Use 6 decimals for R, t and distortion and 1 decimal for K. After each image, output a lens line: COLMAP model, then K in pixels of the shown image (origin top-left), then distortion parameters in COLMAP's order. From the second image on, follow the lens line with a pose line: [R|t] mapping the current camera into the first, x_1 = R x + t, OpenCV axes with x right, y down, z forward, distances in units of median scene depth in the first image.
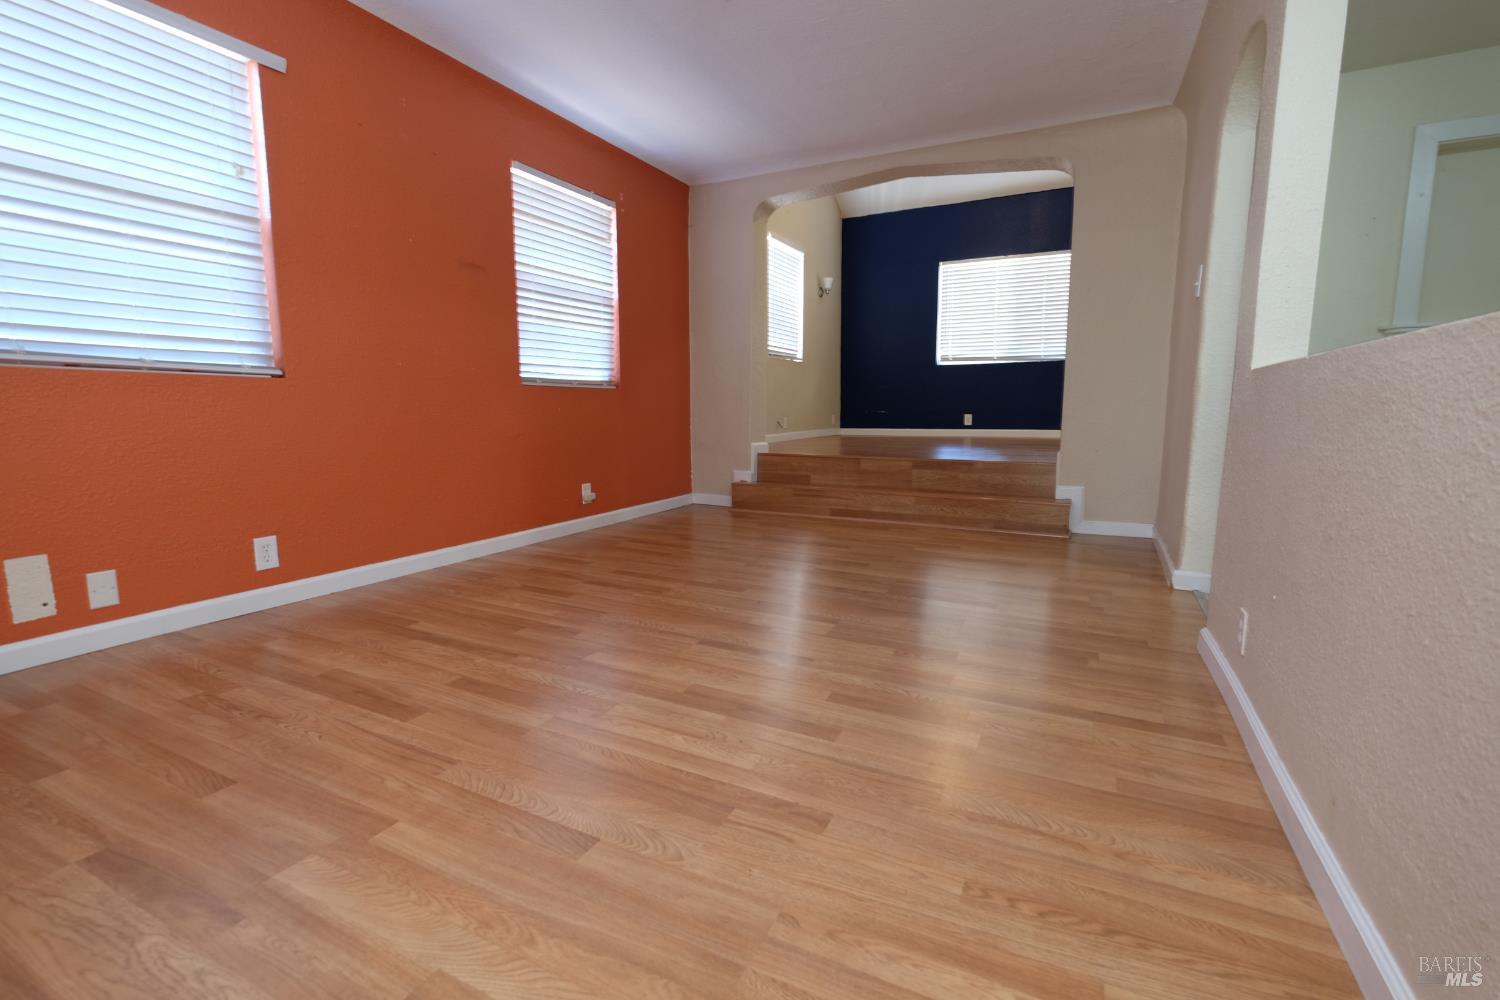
lens RADIAL K [[674.0, 0, 741.3], [0, 674.0, 489.7], [0, 0, 1]] dist [-0.001570, 0.001161]
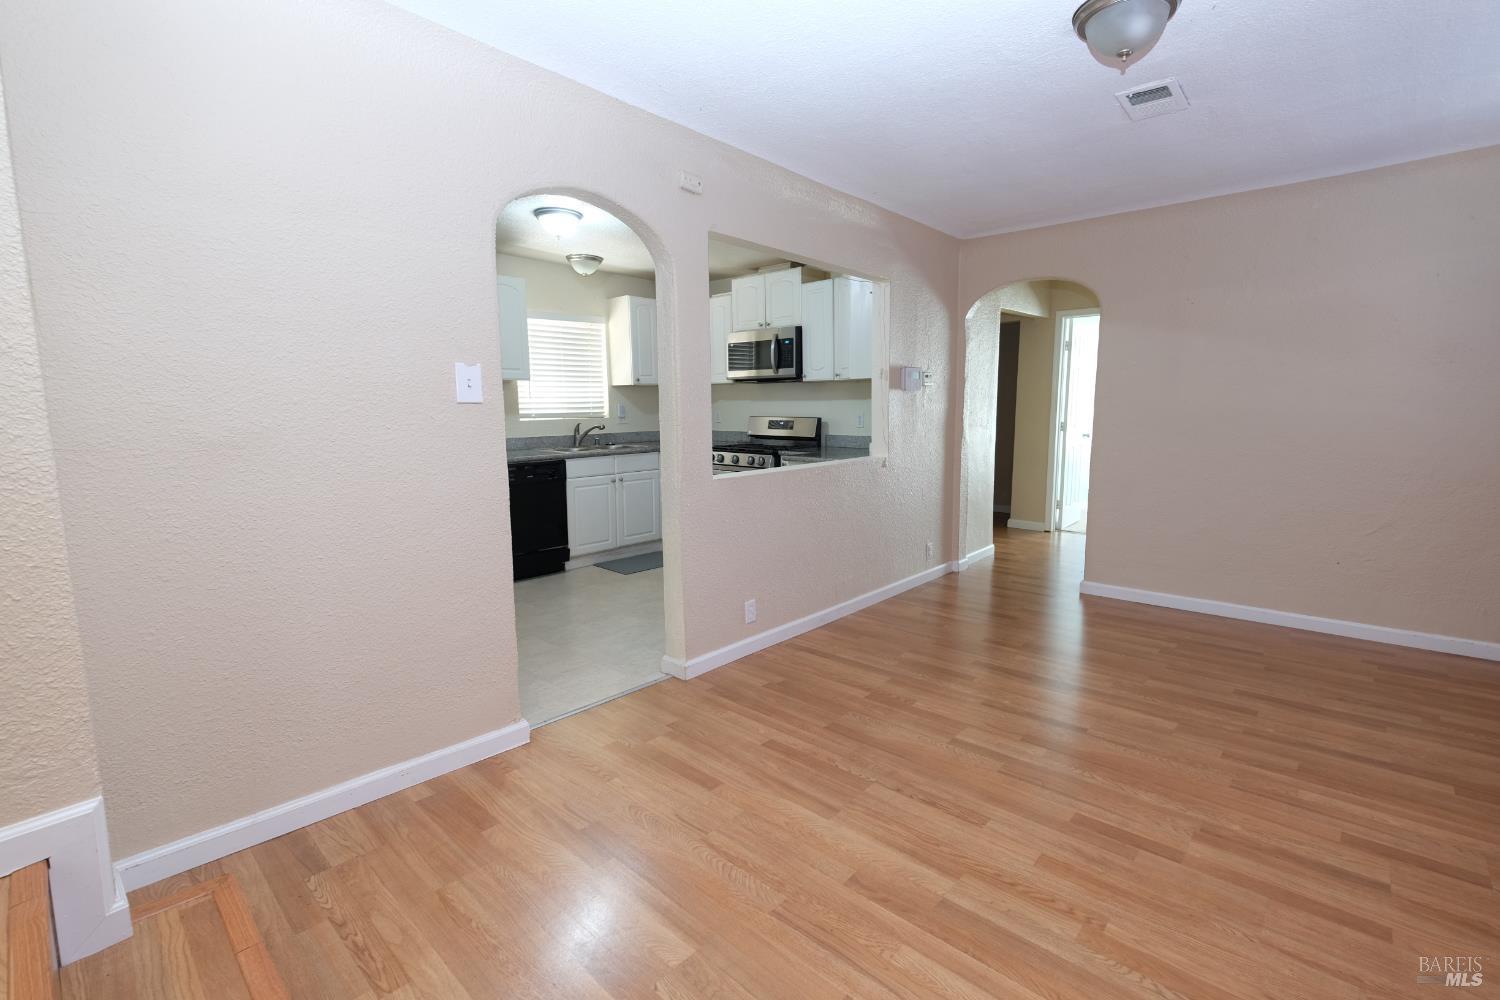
lens RADIAL K [[674.0, 0, 752.4], [0, 674.0, 487.8], [0, 0, 1]] dist [-0.001570, 0.001161]
pose [[-0.965067, -0.028969, 0.260395, 0.153493], [0.036742, 0.969084, 0.243981, -0.364973], [-0.259413, 0.245026, -0.934167, 1.649593]]
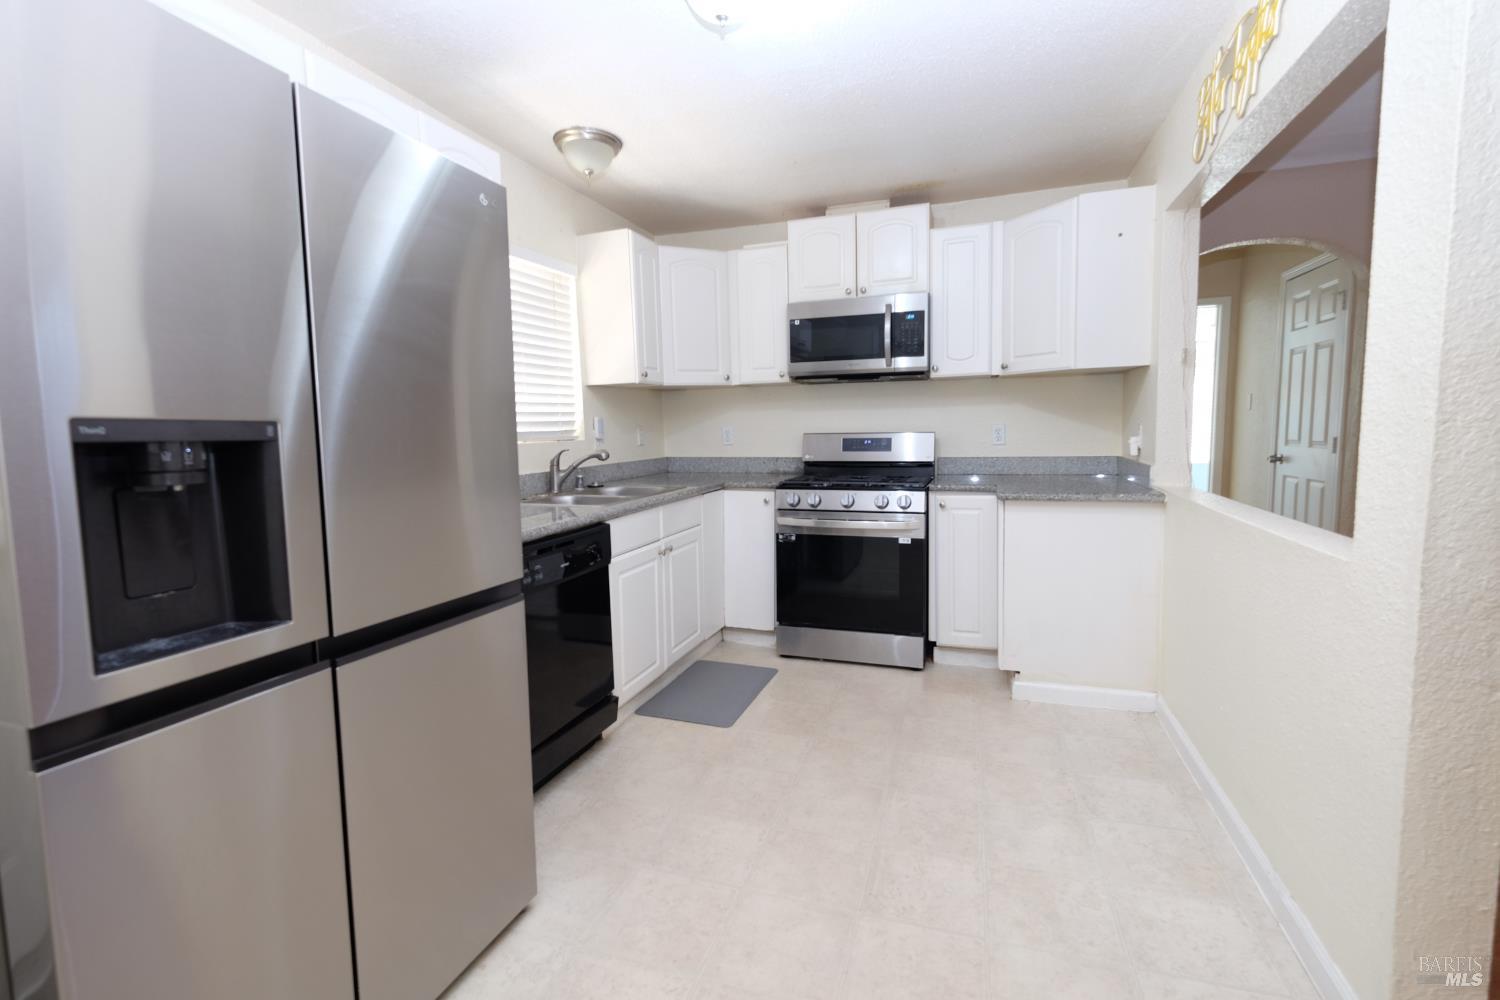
lens RADIAL K [[674.0, 0, 750.2], [0, 674.0, 495.8], [0, 0, 1]] dist [-0.001570, 0.001161]
pose [[-0.989050, 0.032265, -0.144008, 1.007023], [-0.000928, 0.974429, 0.224693, -0.258253], [0.147576, 0.222366, -0.963730, 1.001781]]
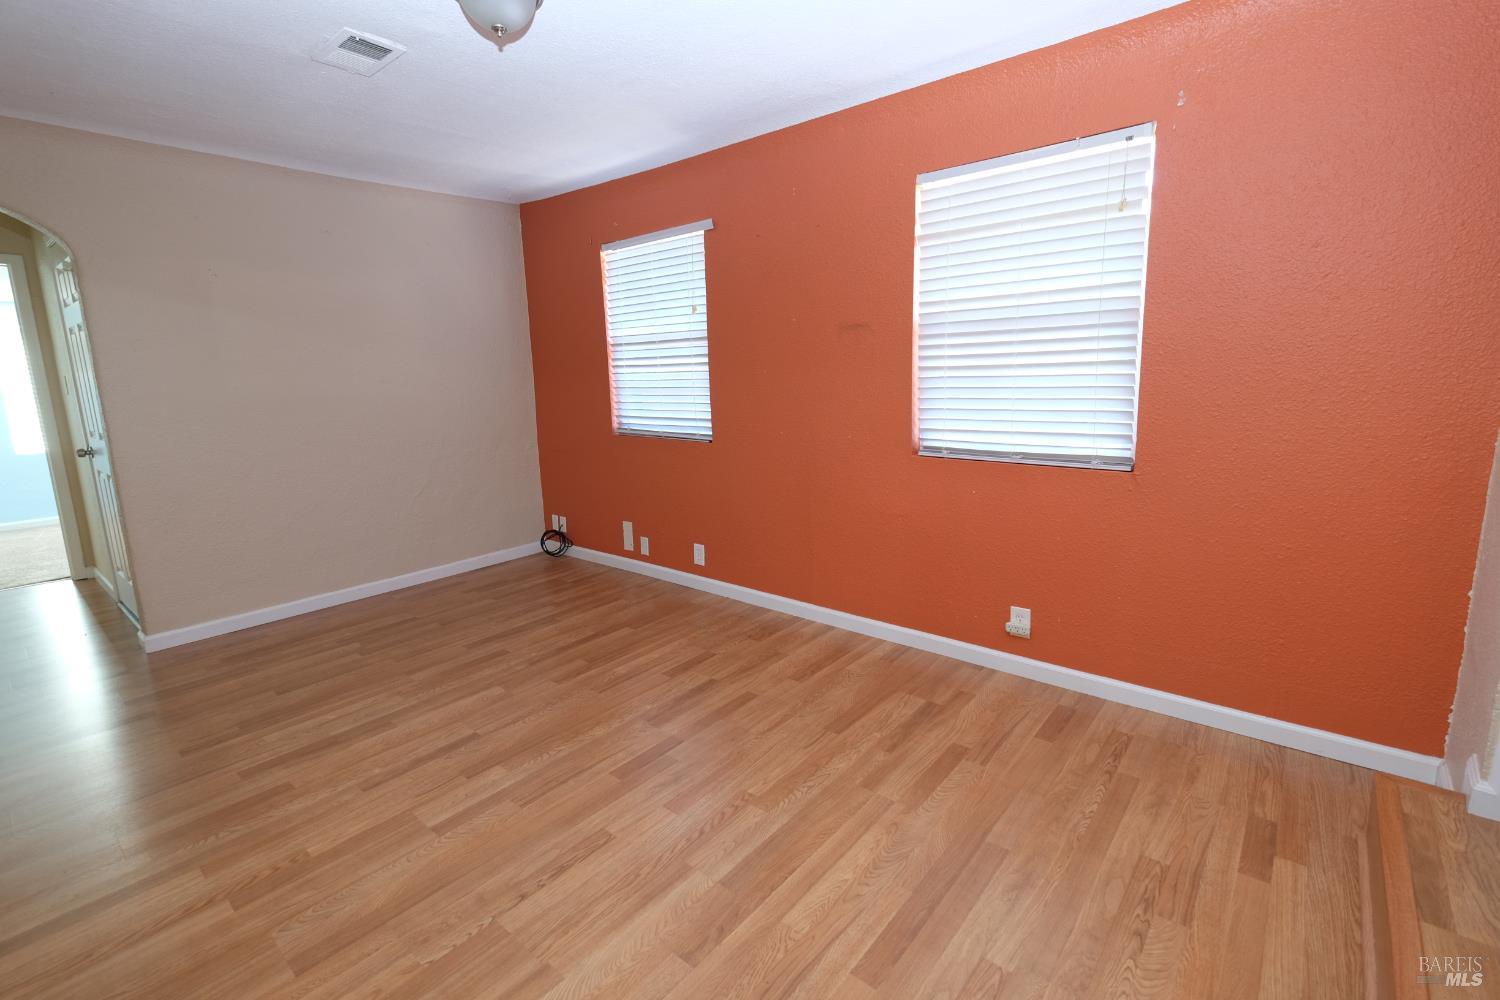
lens RADIAL K [[674.0, 0, 750.9], [0, 674.0, 488.6], [0, 0, 1]] dist [-0.001570, 0.001161]
pose [[-0.223685, 0.169955, -0.959729, 0.635815], [-0.103403, 0.974985, 0.196756, -0.325967], [0.969161, 0.143250, -0.200516, 1.244112]]
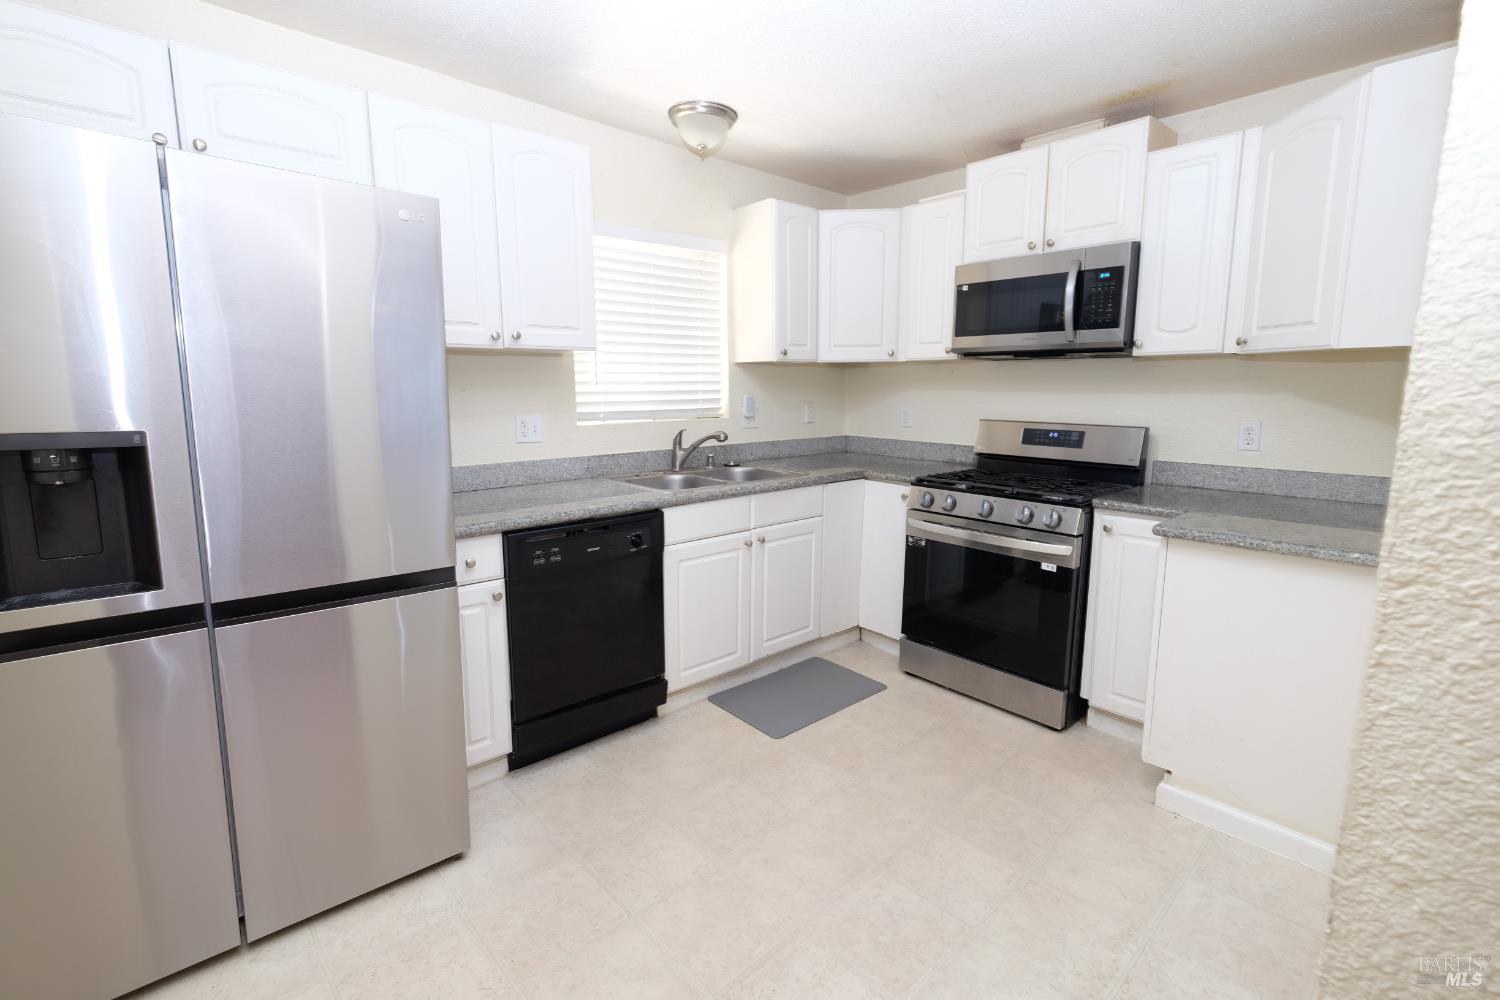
lens RADIAL K [[674.0, 0, 750.7], [0, 674.0, 494.6], [0, 0, 1]] dist [-0.001570, 0.001161]
pose [[-0.934829, -0.063143, 0.349439, 0.656817], [0.038535, 0.960212, 0.276601, -0.285218], [-0.353001, 0.272041, -0.895201, 0.880129]]
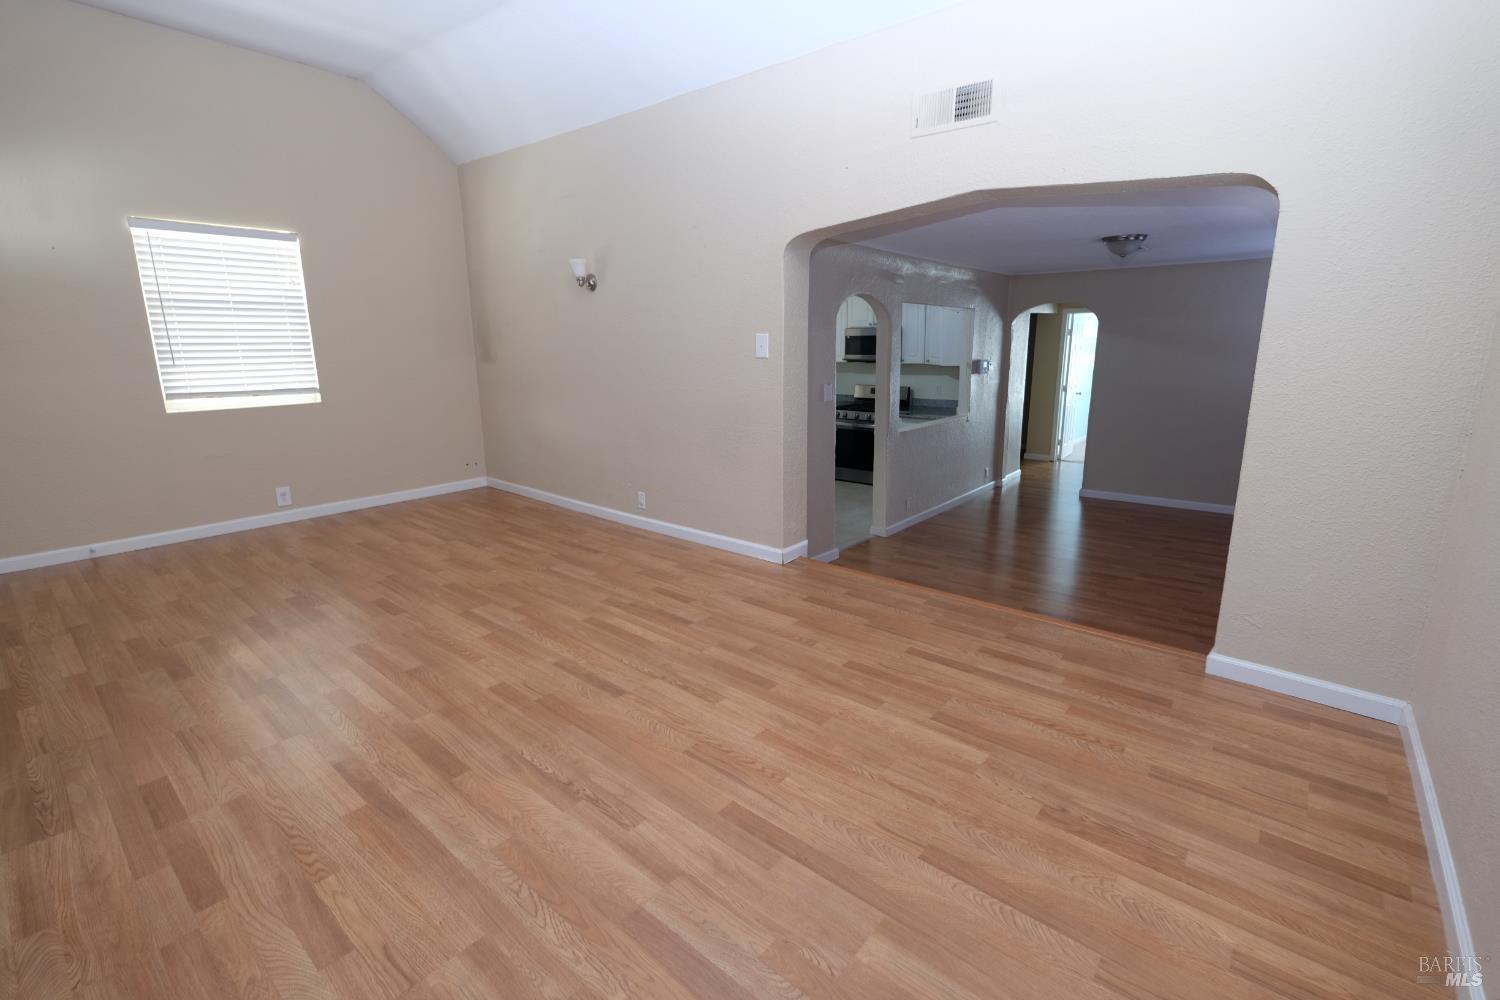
lens RADIAL K [[674.0, 0, 753.1], [0, 674.0, 490.0], [0, 0, 1]] dist [-0.001570, 0.001161]
pose [[-0.975250, -0.038486, 0.217728, 0.477085], [0.037704, 0.941362, 0.335284, -0.656390], [-0.217865, 0.335195, -0.916613, 2.683980]]
